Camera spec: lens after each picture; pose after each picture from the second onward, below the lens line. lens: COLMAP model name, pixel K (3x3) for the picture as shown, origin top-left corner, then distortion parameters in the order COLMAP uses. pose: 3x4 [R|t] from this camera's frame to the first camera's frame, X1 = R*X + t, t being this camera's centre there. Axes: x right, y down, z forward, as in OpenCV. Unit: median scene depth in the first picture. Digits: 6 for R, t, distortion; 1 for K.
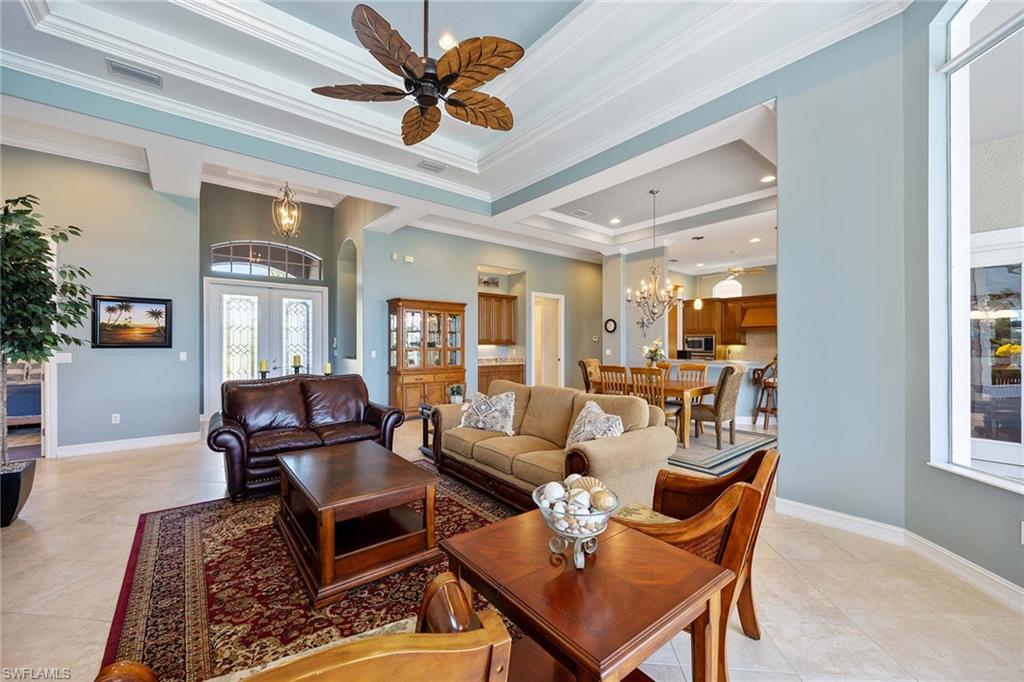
lens RADIAL K [[398.9, 0, 517.5], [0, 398.9, 343.8], [0, 0, 1]] dist [-0.001312, 0.000101]
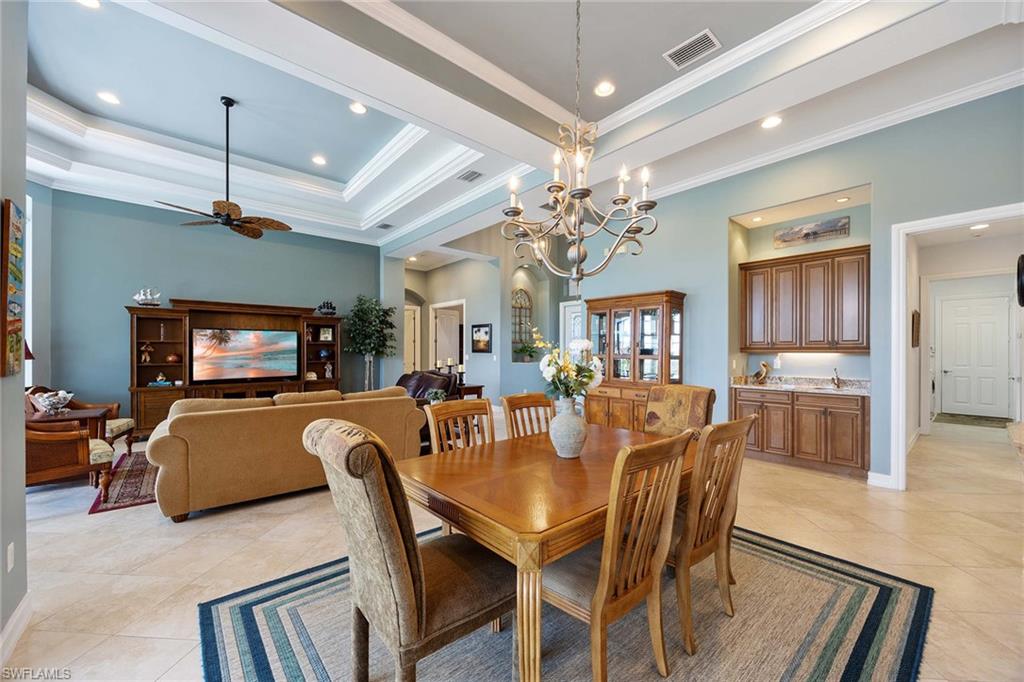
lens RADIAL K [[398.9, 0, 519.0], [0, 398.9, 348.2], [0, 0, 1]] dist [-0.001312, 0.000101]
pose [[0.026847, -0.006784, -0.999617, 0.813825], [0.000016, 0.999977, -0.006786, 0.002825], [0.999640, 0.000166, 0.026847, 1.102442]]
